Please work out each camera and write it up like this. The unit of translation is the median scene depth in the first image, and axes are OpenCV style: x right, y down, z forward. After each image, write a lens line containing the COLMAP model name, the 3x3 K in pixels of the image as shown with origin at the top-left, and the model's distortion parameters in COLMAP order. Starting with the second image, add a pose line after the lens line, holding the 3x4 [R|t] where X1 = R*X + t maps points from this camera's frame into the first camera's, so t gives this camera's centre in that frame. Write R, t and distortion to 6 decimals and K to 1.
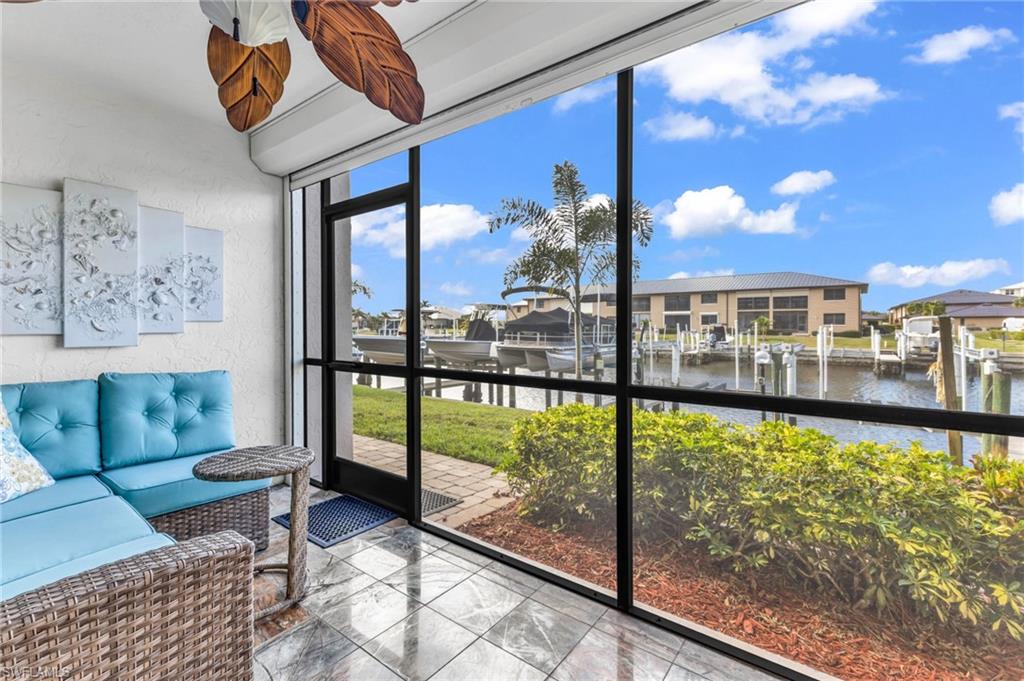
lens RADIAL K [[450.1, 0, 516.9], [0, 450.1, 321.6], [0, 0, 1]] dist [0.008715, -0.001813]
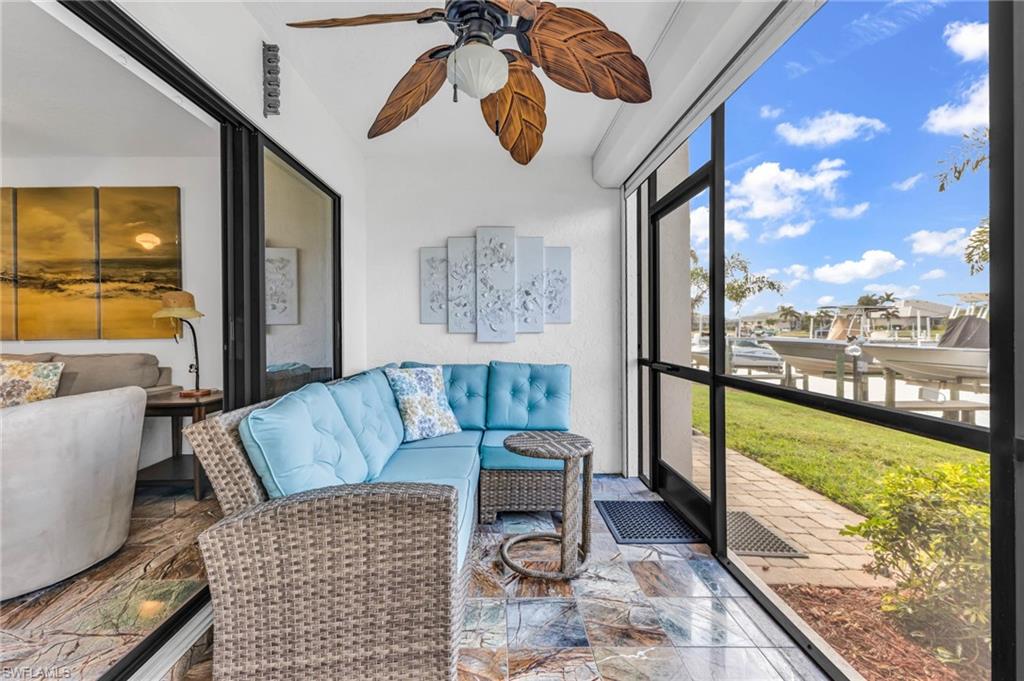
lens RADIAL K [[450.1, 0, 480.3], [0, 450.1, 324.6], [0, 0, 1]] dist [0.008715, -0.001813]
pose [[0.606519, -0.007676, -0.795032, 0.162867], [0.011221, 0.999936, -0.001094, 0.002243], [0.794989, -0.008258, 0.606567, 0.108544]]
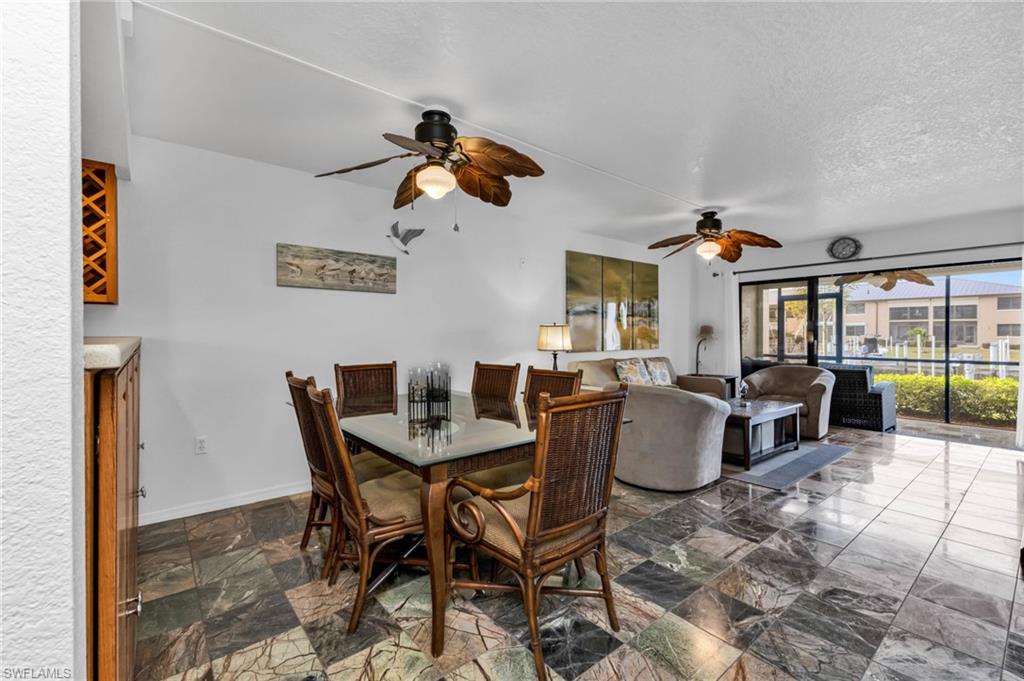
lens RADIAL K [[450.1, 0, 517.2], [0, 450.1, 338.0], [0, 0, 1]] dist [0.008715, -0.001813]
pose [[0.974156, 0.004028, -0.225841, -0.265964], [-0.000497, 0.999877, 0.015691, -0.013157], [0.225877, -0.015173, 0.974038, -0.472041]]
